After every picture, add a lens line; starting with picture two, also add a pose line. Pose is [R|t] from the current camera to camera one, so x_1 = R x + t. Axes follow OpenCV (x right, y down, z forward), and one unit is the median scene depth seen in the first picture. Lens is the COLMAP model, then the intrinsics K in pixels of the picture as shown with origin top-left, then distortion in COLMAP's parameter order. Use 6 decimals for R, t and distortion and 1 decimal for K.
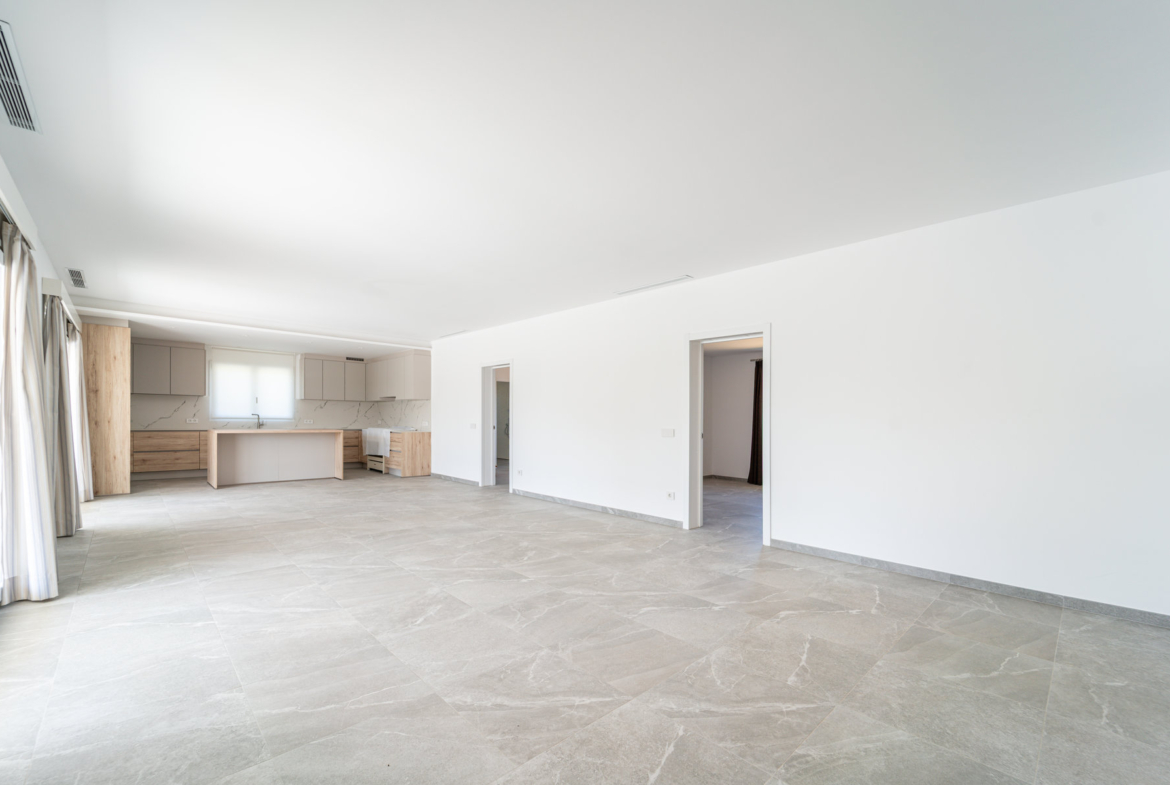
lens RADIAL K [[479.3, 0, 573.7], [0, 479.3, 400.8], [0, 0, 1]] dist [0.001318, -0.001618]
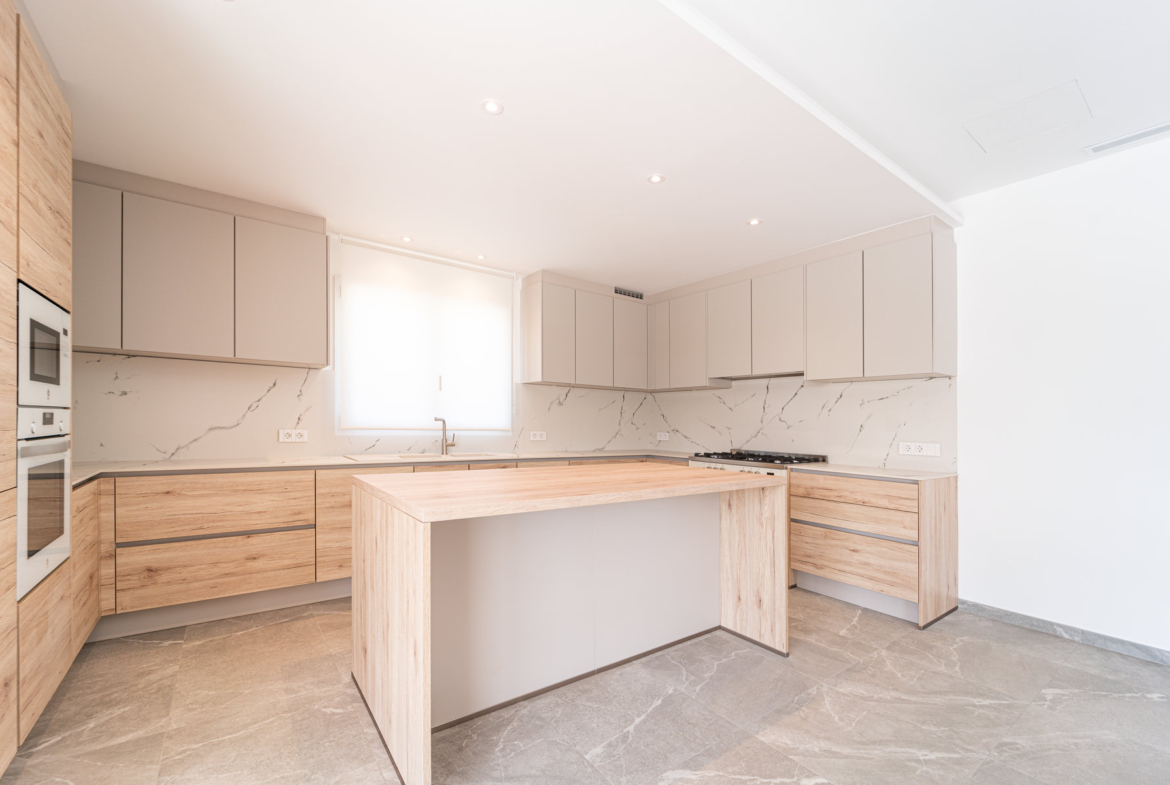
lens RADIAL K [[479.3, 0, 578.2], [0, 479.3, 425.0], [0, 0, 1]] dist [0.001318, -0.001618]
pose [[0.990118, 0.006645, -0.140078, -0.566441], [-0.000574, 0.999060, 0.043334, 0.018777], [0.140235, -0.042825, 0.989192, 0.715122]]
